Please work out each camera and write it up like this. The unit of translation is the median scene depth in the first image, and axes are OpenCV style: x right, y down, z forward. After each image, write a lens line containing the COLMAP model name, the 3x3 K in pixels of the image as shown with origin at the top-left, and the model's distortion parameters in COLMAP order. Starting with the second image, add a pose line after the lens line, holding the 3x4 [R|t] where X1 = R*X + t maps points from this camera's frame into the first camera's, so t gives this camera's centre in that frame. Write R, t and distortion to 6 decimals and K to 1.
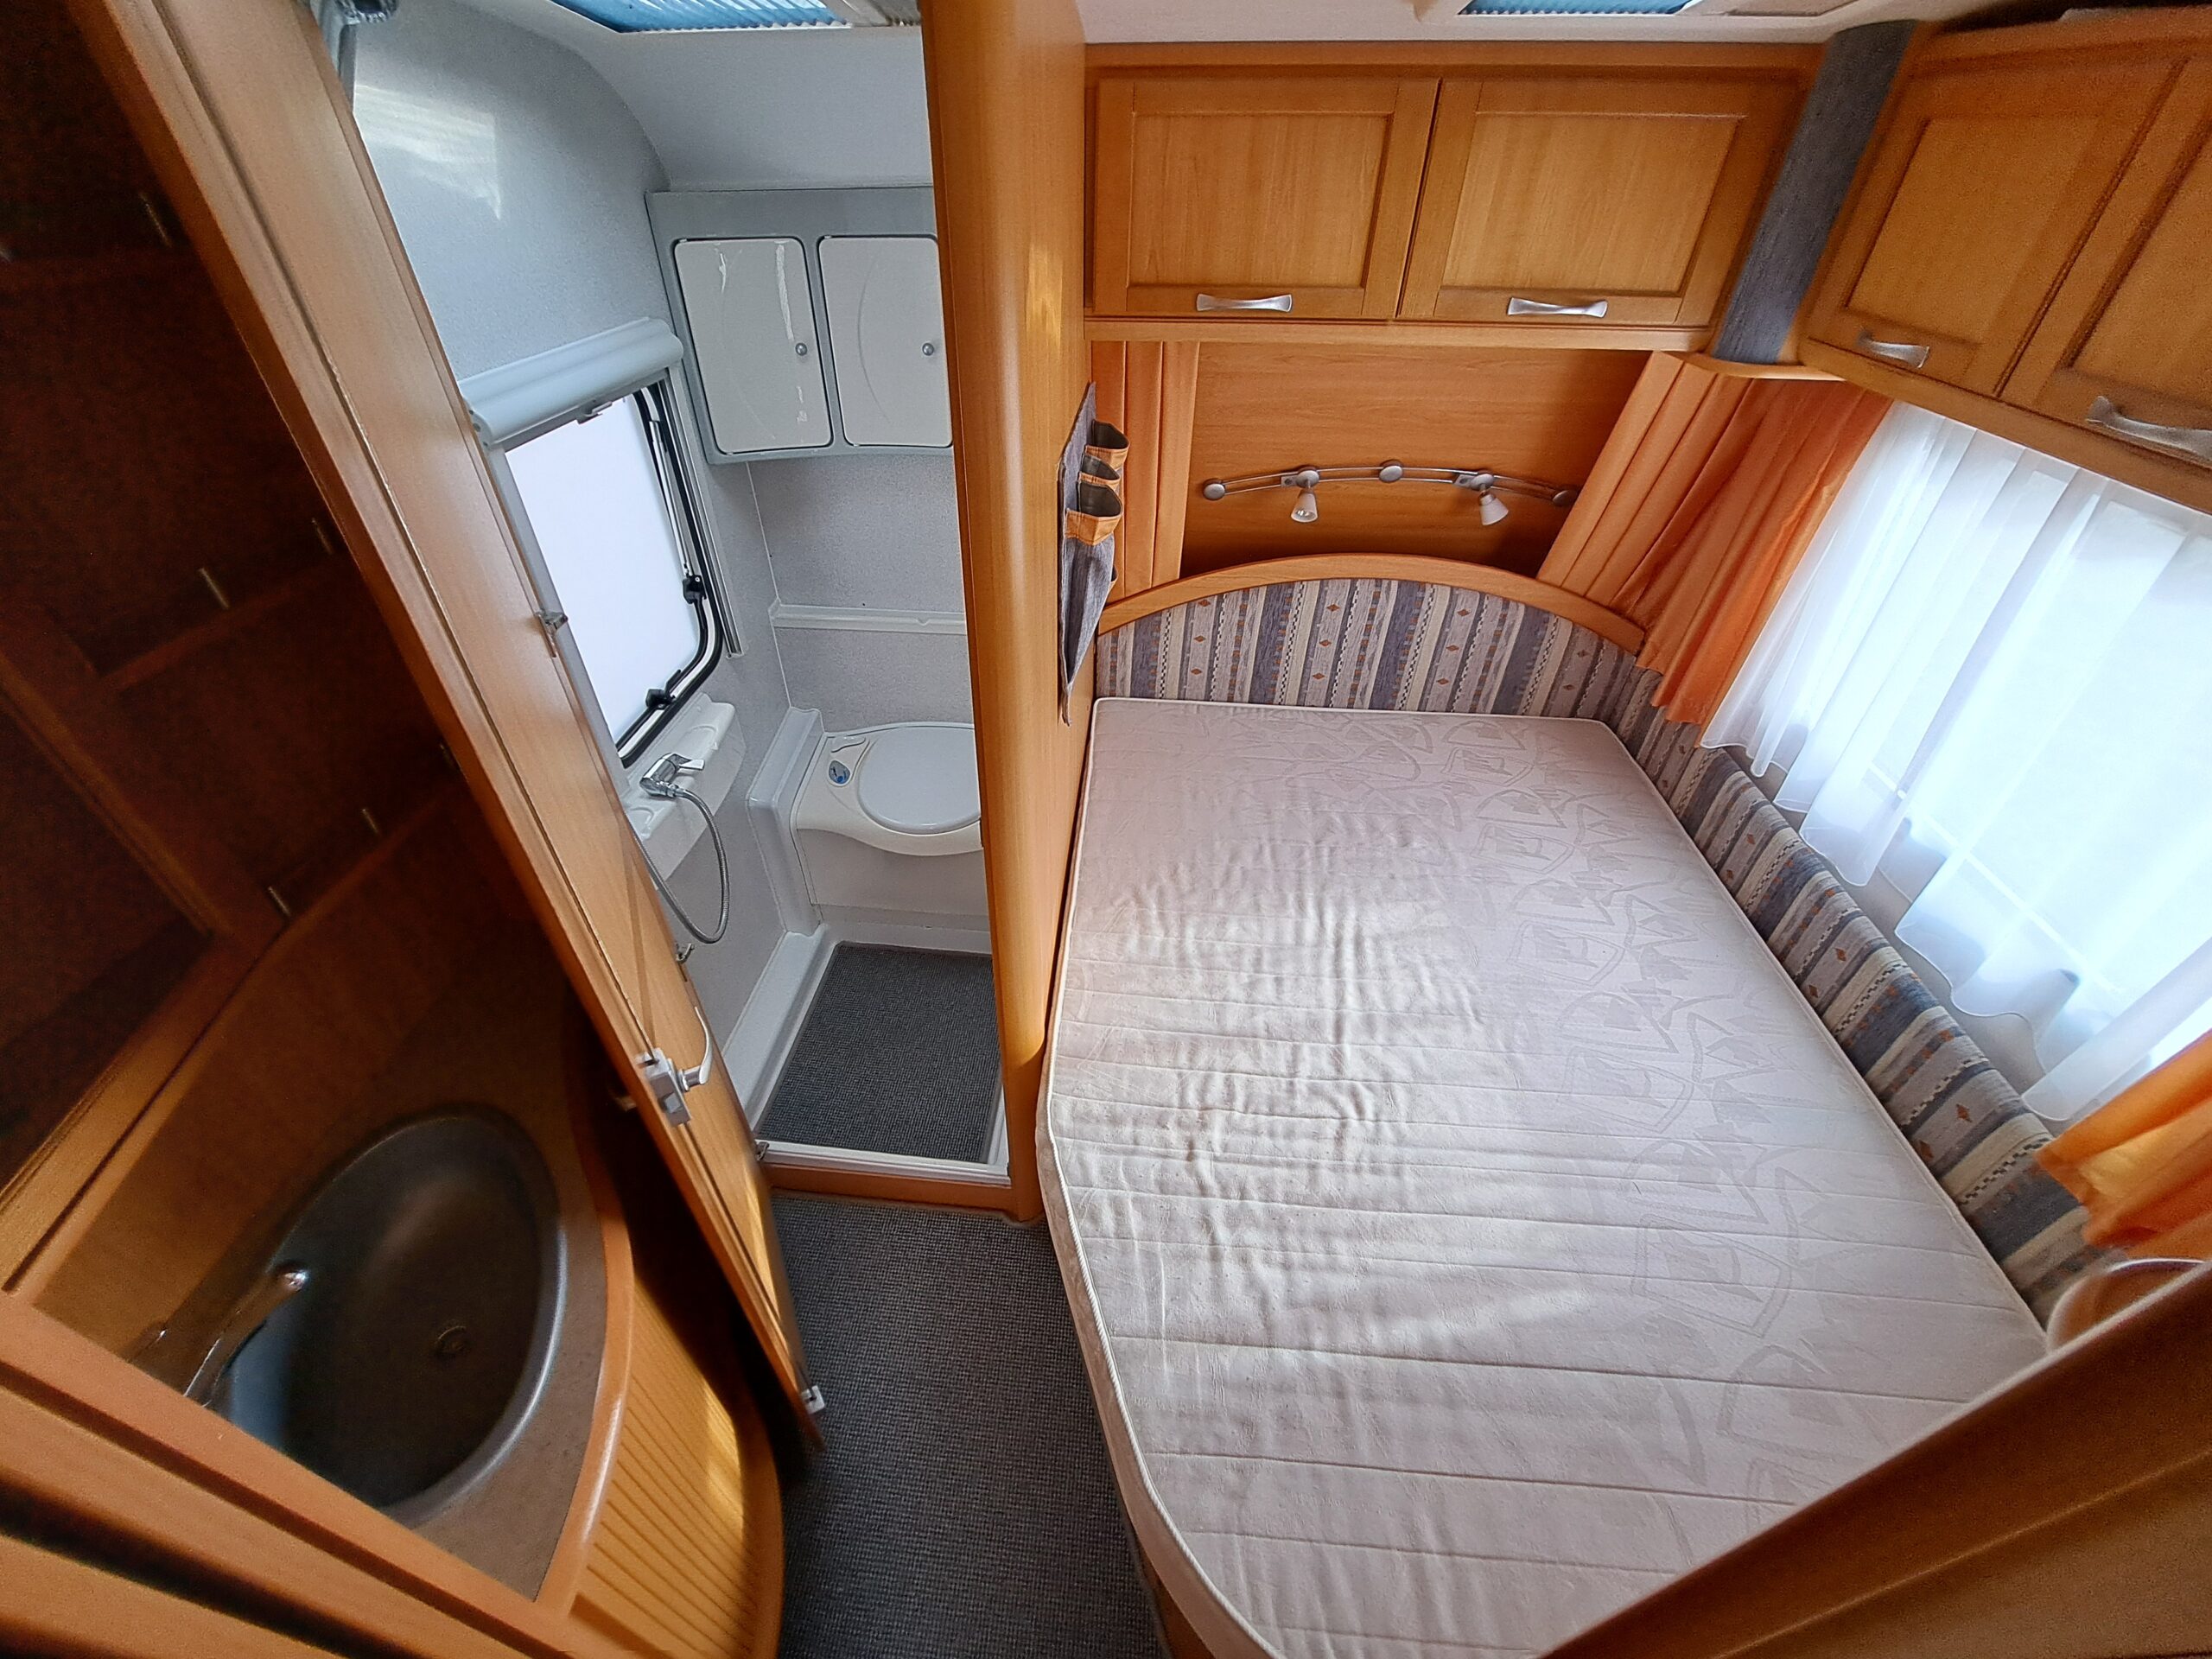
lens RADIAL K [[888.8, 0, 1068.4], [0, 888.8, 857.6], [0, 0, 1]] dist [-0.013093, 0.000021]
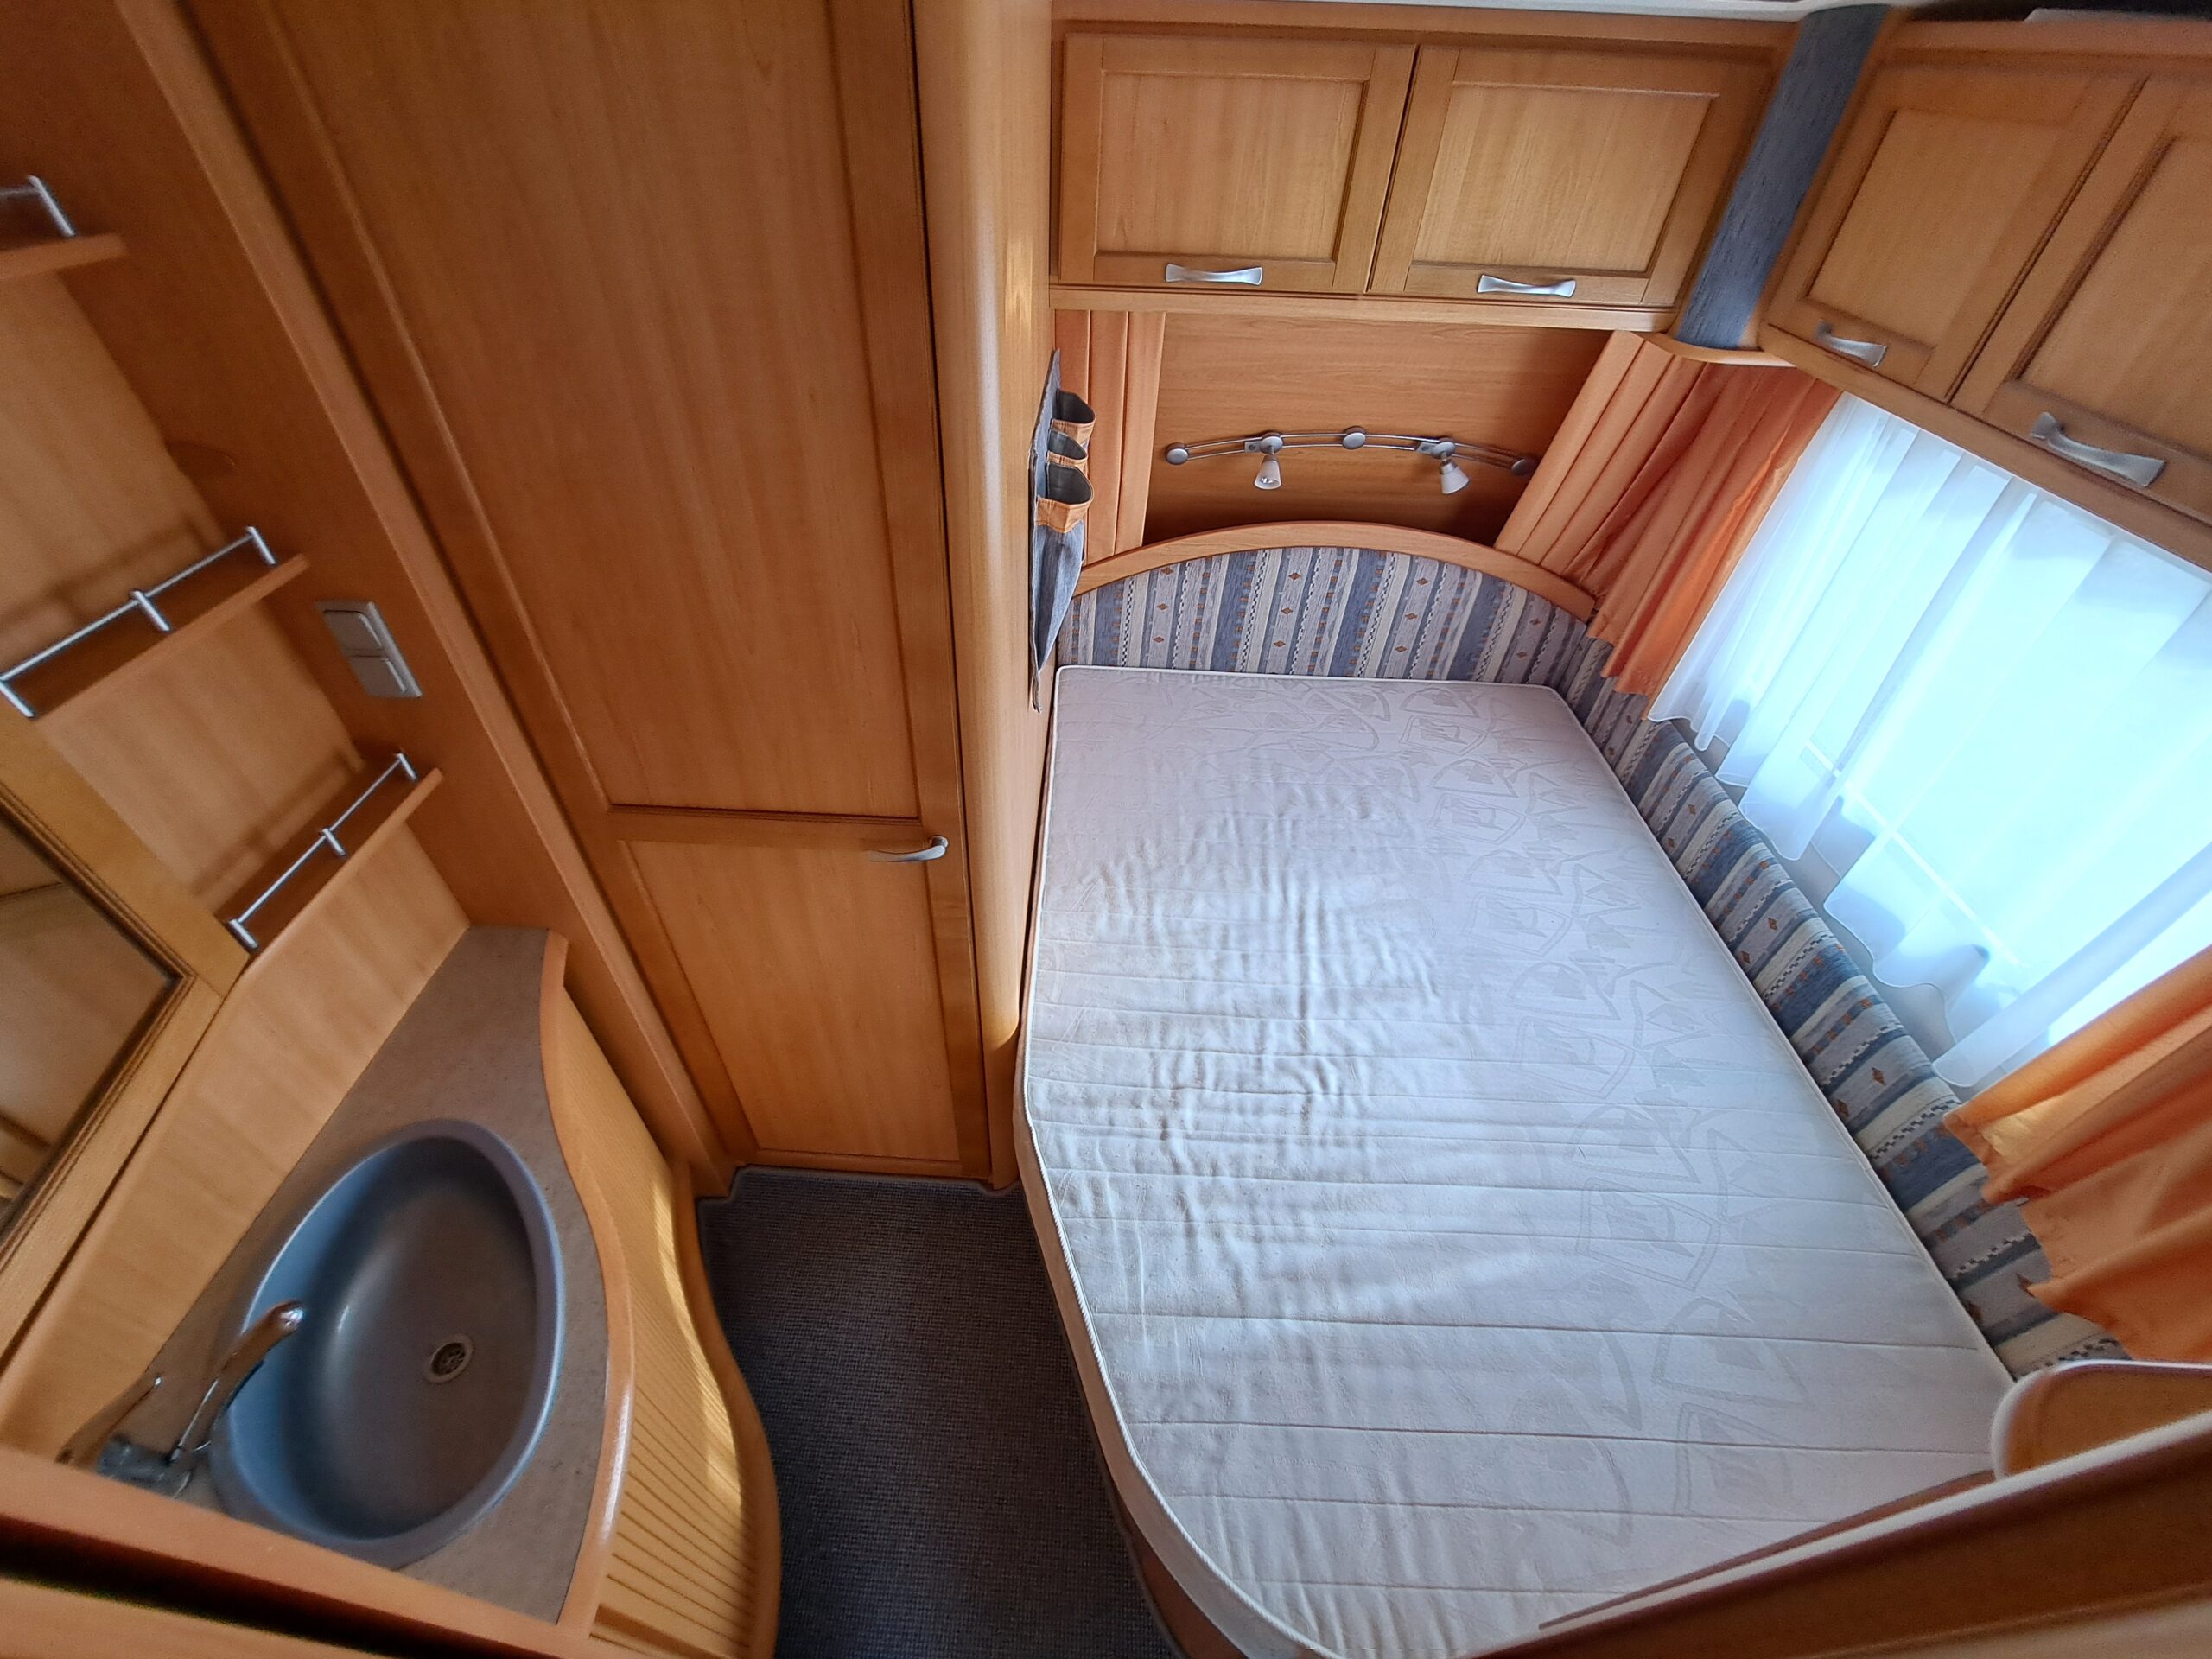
lens RADIAL K [[888.8, 0, 1064.7], [0, 888.8, 855.7], [0, 0, 1]] dist [-0.013093, 0.000021]
pose [[0.998599, -0.014120, 0.051000, -0.025731], [0.010793, 0.997831, 0.064933, -0.055638], [-0.051806, -0.064292, 0.996586, -0.004416]]
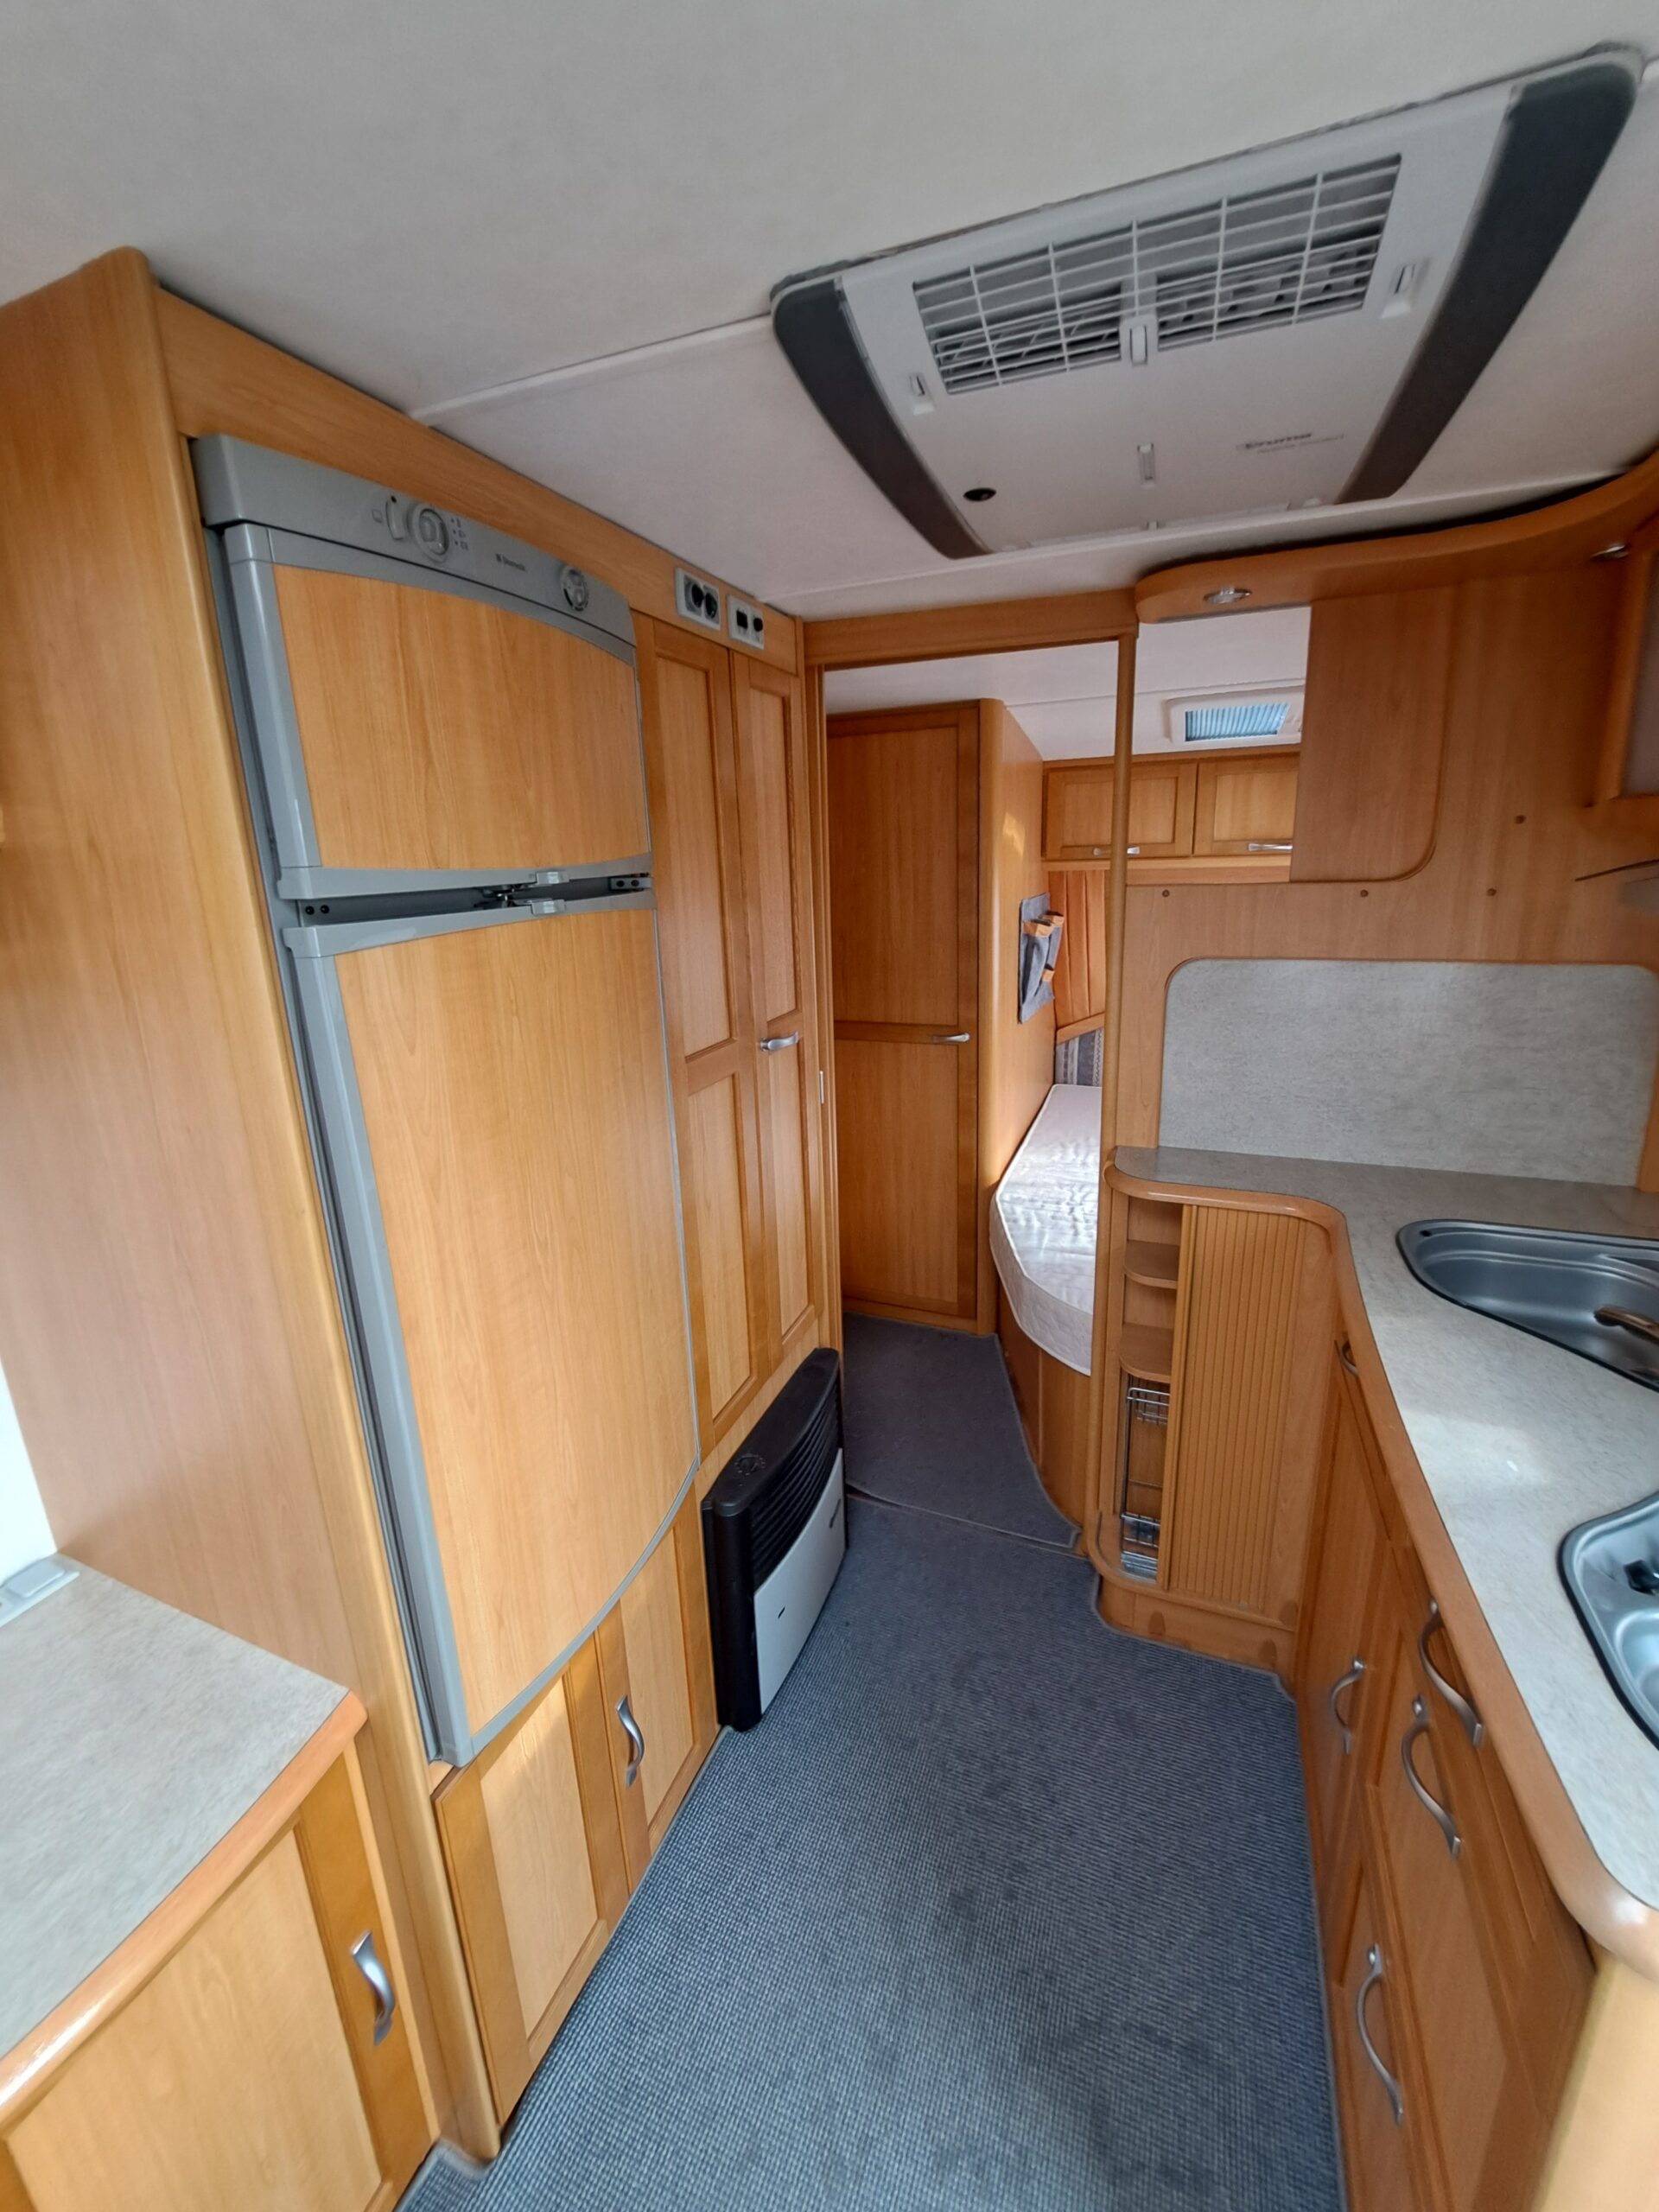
lens RADIAL K [[888.8, 0, 837.0], [0, 888.8, 1077.6], [0, 0, 1]] dist [-0.013093, 0.000021]
pose [[0.960836, 0.032999, -0.275147, 0.164217], [-0.145398, 0.905276, -0.399168, 0.878574], [0.235912, 0.423541, 0.874619, -0.863146]]
